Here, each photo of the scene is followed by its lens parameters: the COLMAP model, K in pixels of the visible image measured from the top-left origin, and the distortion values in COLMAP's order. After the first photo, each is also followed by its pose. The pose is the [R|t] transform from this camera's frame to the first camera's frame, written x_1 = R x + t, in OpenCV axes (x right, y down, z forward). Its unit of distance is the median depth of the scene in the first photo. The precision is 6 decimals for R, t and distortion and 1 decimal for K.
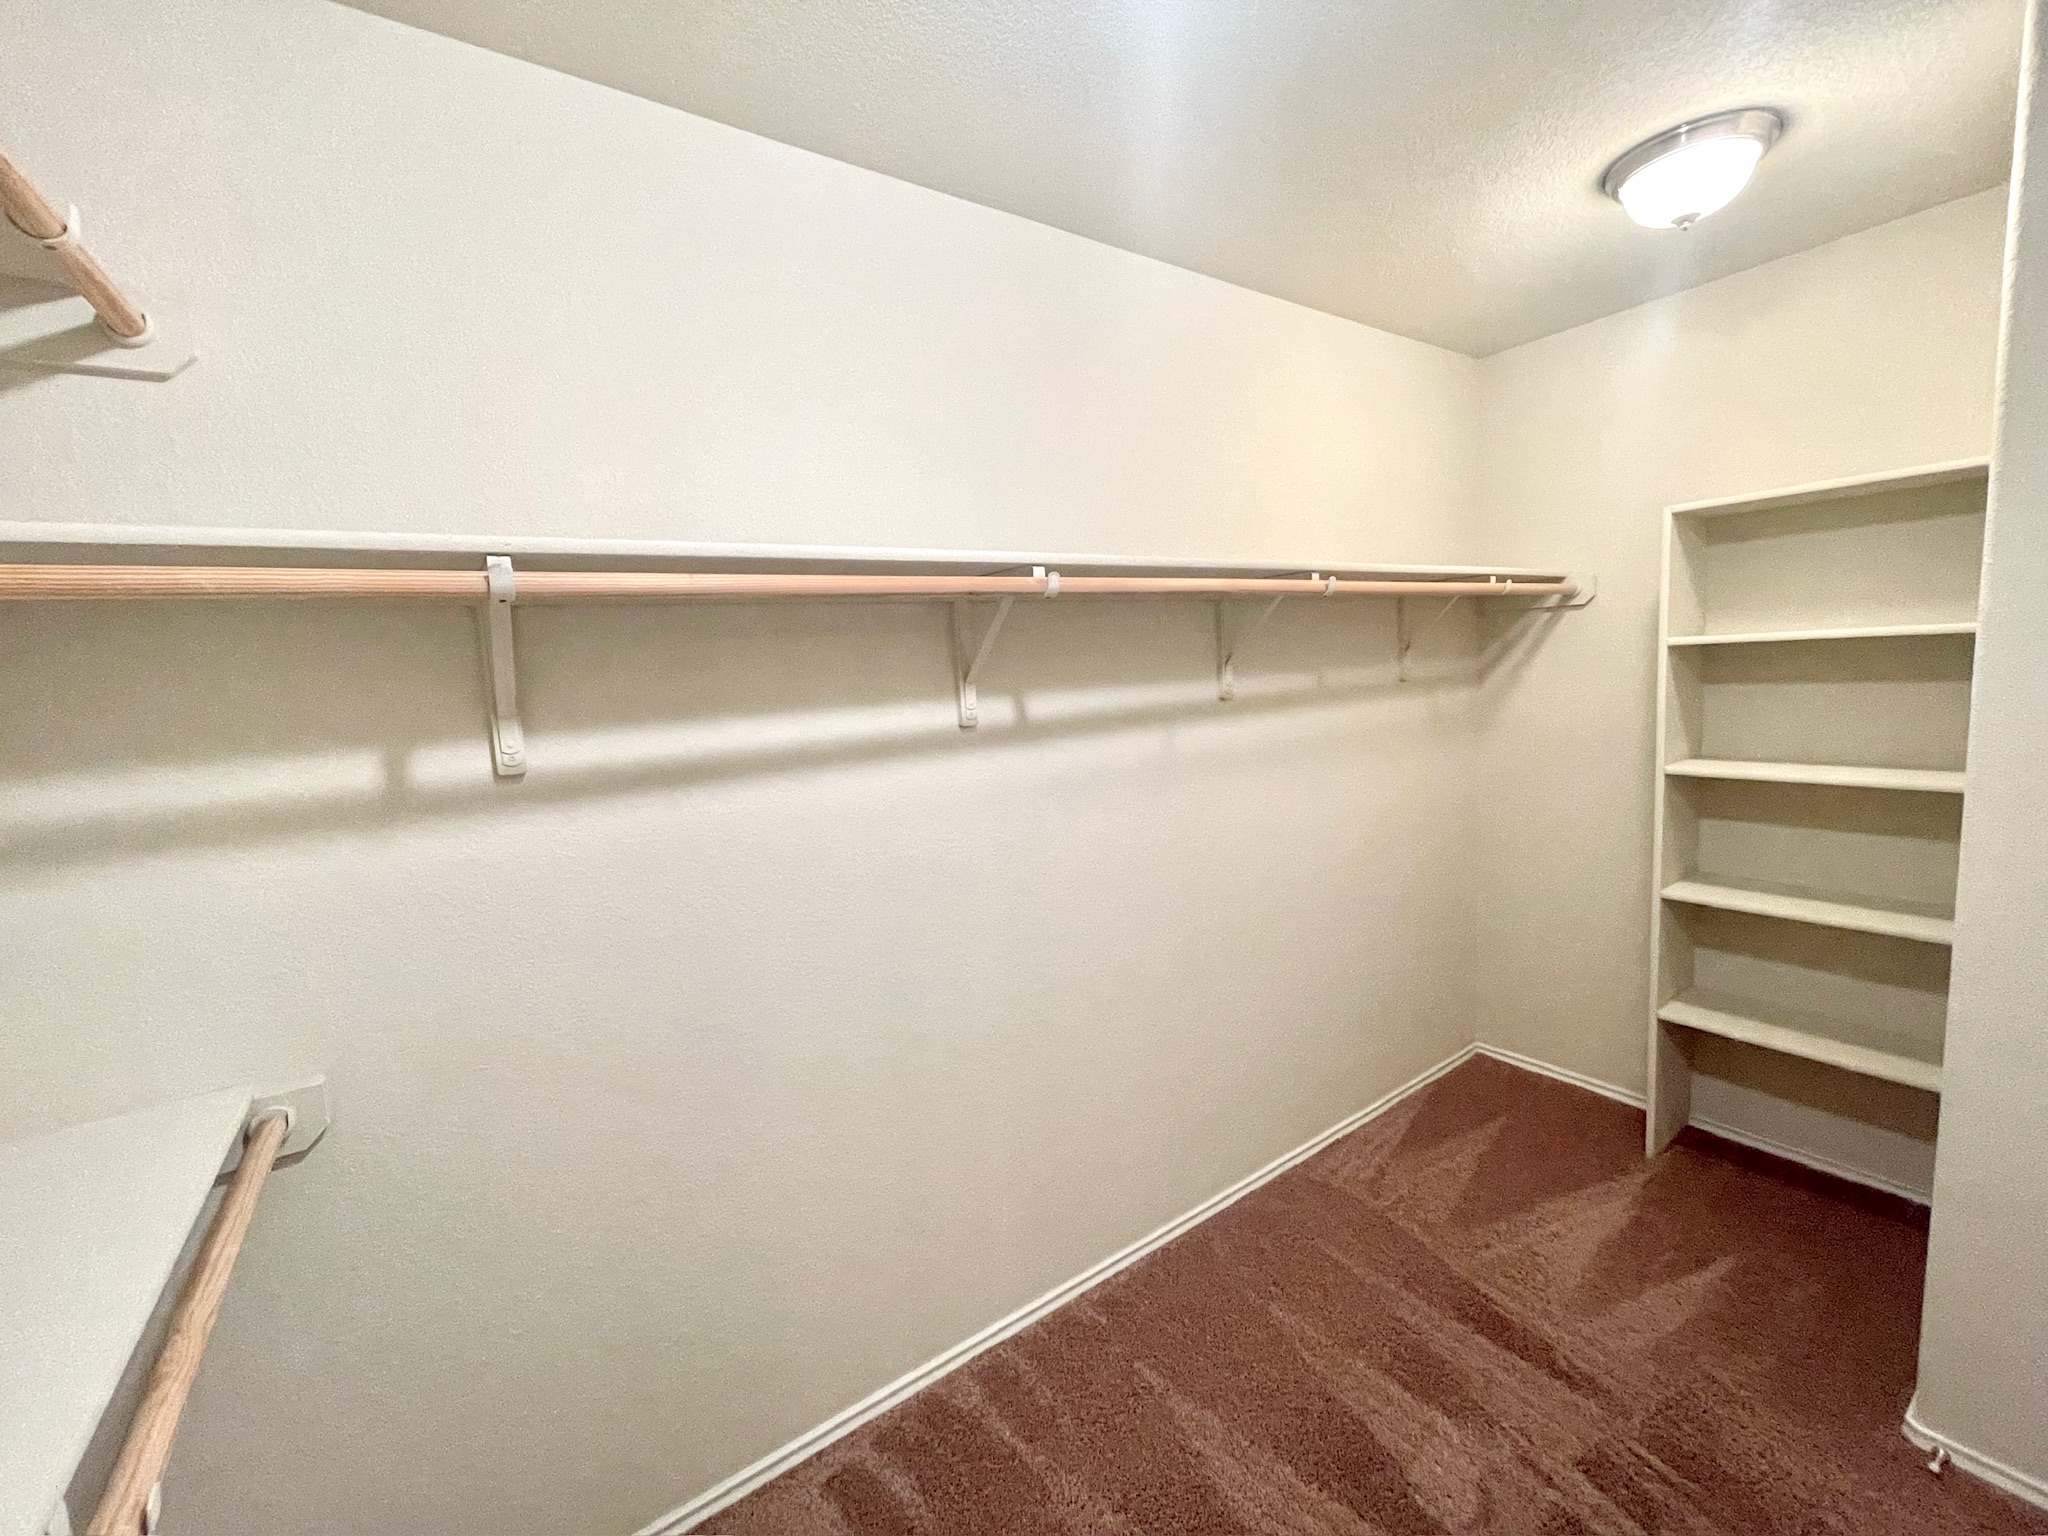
lens RADIAL K [[830.6, 0, 1024.0], [0, 830.6, 768.0], [0, 0, 1]] dist [-0.000136, -0.000278]
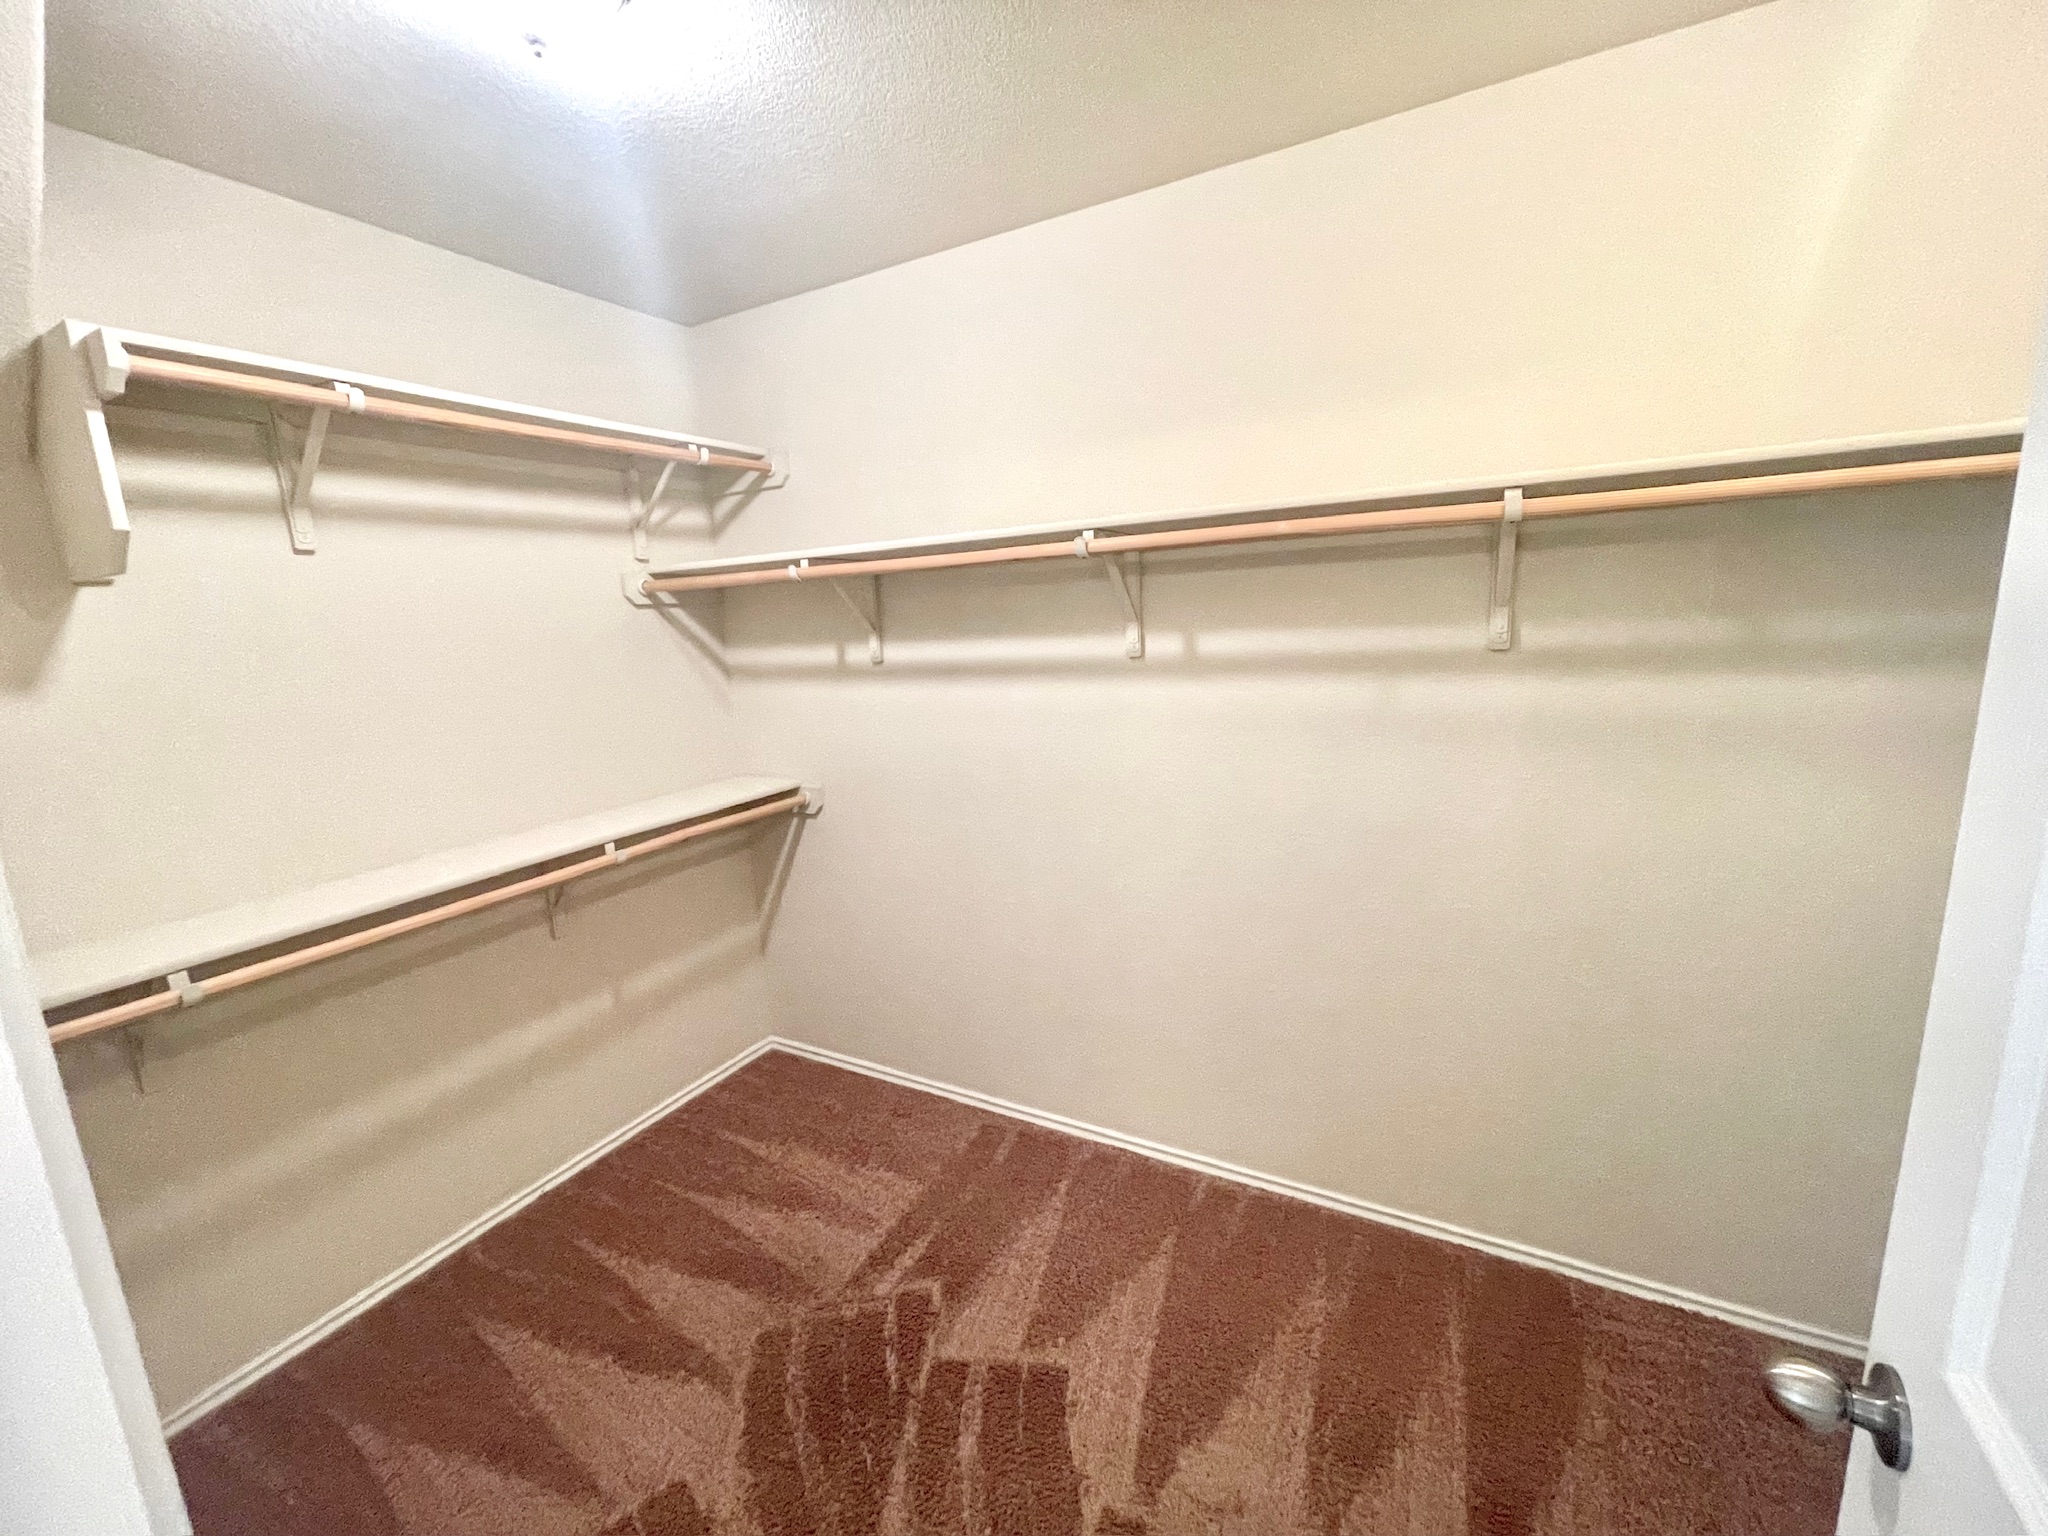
lens RADIAL K [[830.6, 0, 1024.0], [0, 830.6, 768.0], [0, 0, 1]] dist [-0.000136, -0.000278]
pose [[0.448490, 0.177642, -0.875957, 0.954753], [-0.106108, 0.983701, 0.145166, -0.048340], [0.887467, 0.027841, 0.460029, 0.287796]]
